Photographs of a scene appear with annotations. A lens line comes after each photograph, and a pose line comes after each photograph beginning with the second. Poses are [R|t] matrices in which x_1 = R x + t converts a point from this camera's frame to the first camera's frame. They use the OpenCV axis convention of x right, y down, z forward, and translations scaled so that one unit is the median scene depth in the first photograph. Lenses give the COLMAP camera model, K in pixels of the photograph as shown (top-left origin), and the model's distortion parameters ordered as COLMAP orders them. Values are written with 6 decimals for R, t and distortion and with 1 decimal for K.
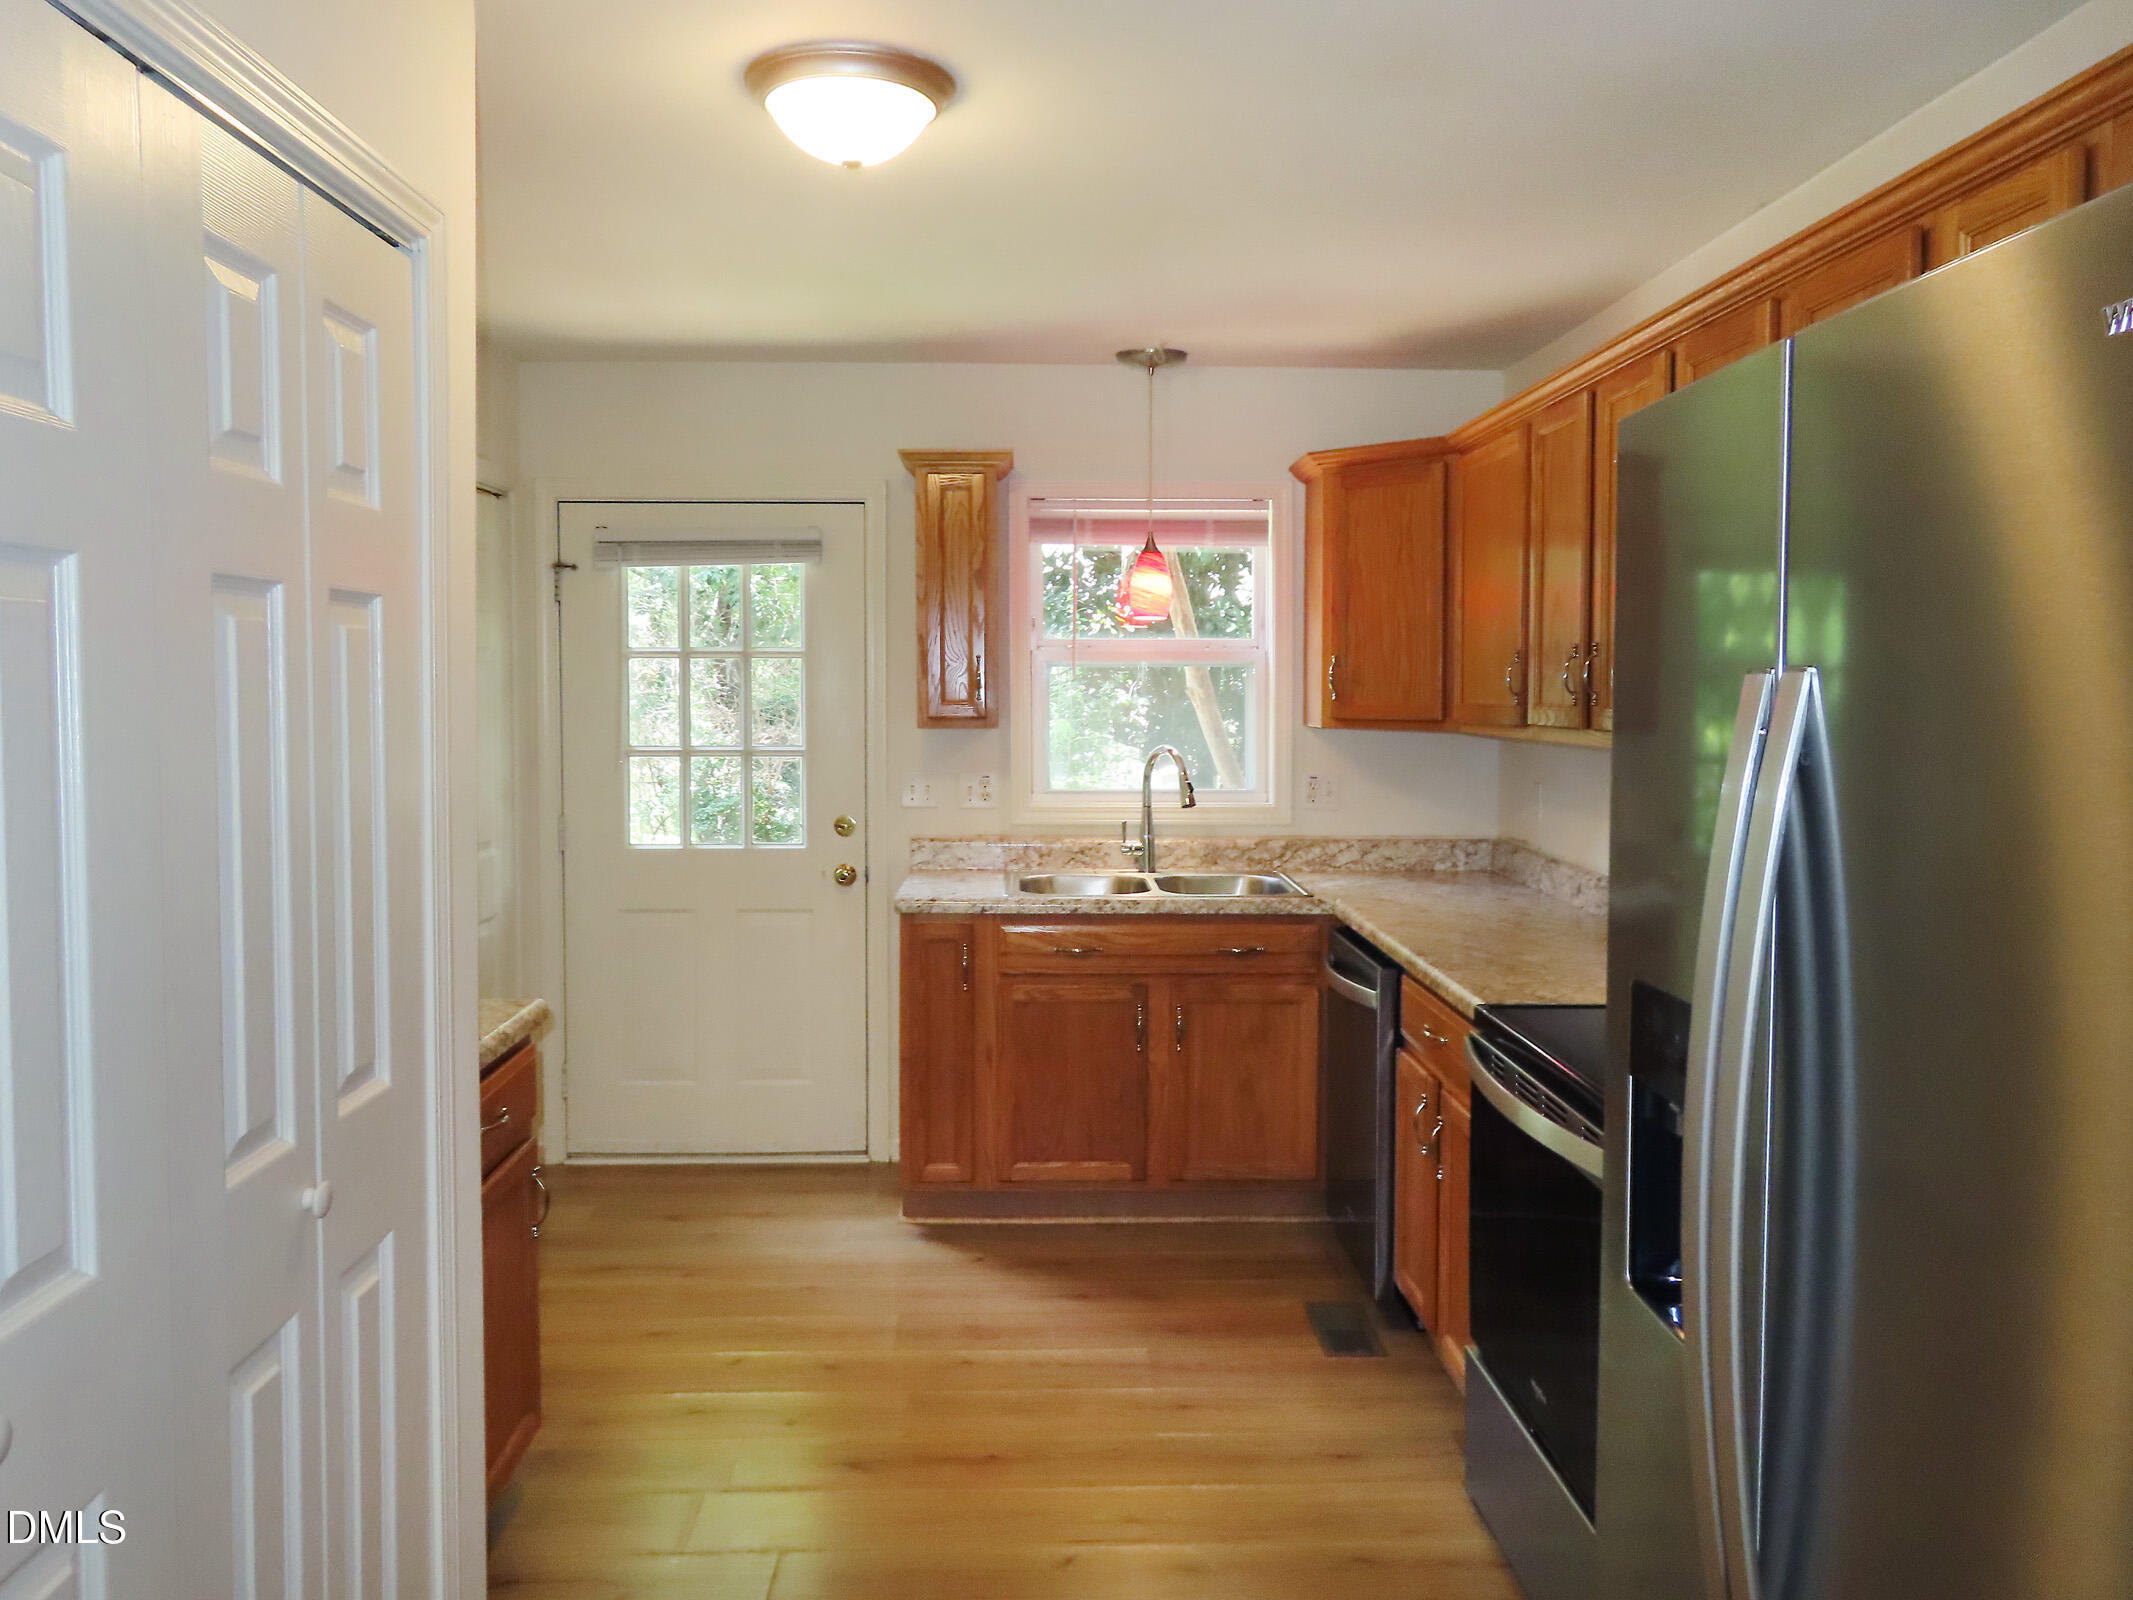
lens RADIAL K [[1519.1, 0, 1063.4], [0, 1519.1, 748.6], [0, 0, 1]] dist [-0.007302, -0.001480]
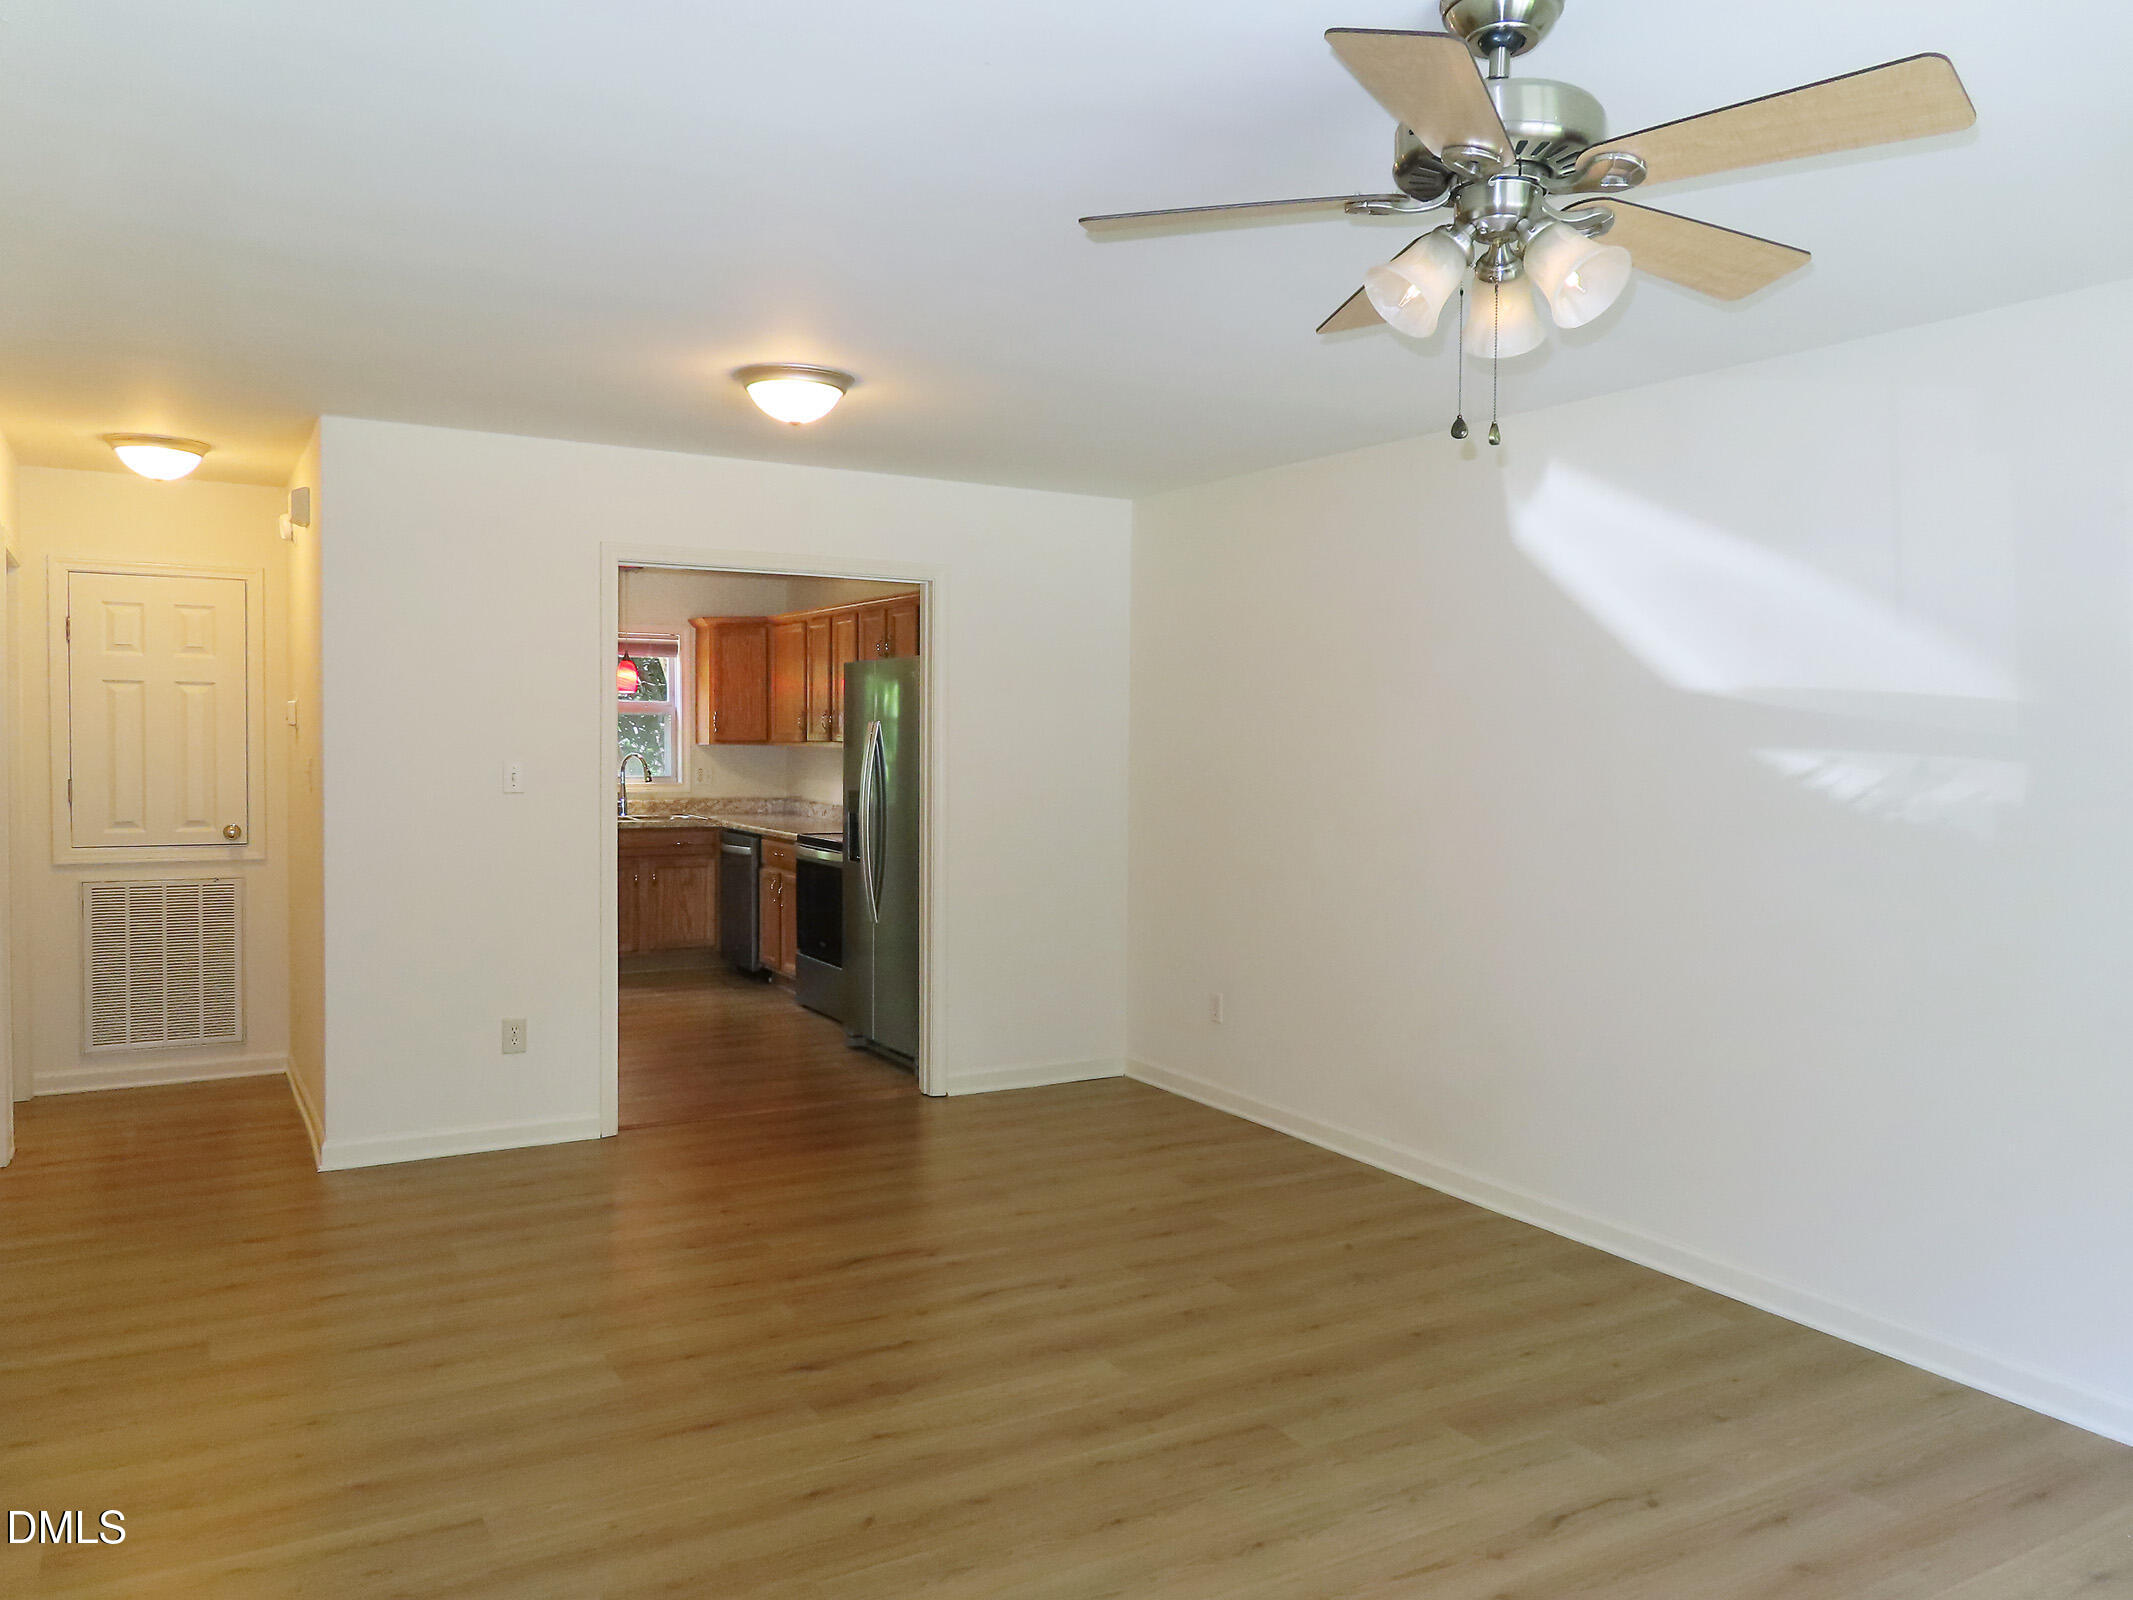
lens RADIAL K [[1519.1, 0, 1063.4], [0, 1519.1, 748.6], [0, 0, 1]] dist [-0.007302, -0.001480]
pose [[0.875626, -0.003761, 0.482975, -0.462244], [0.016485, 0.999620, -0.022104, 0.051496], [-0.482708, 0.027316, 0.875355, -1.212445]]
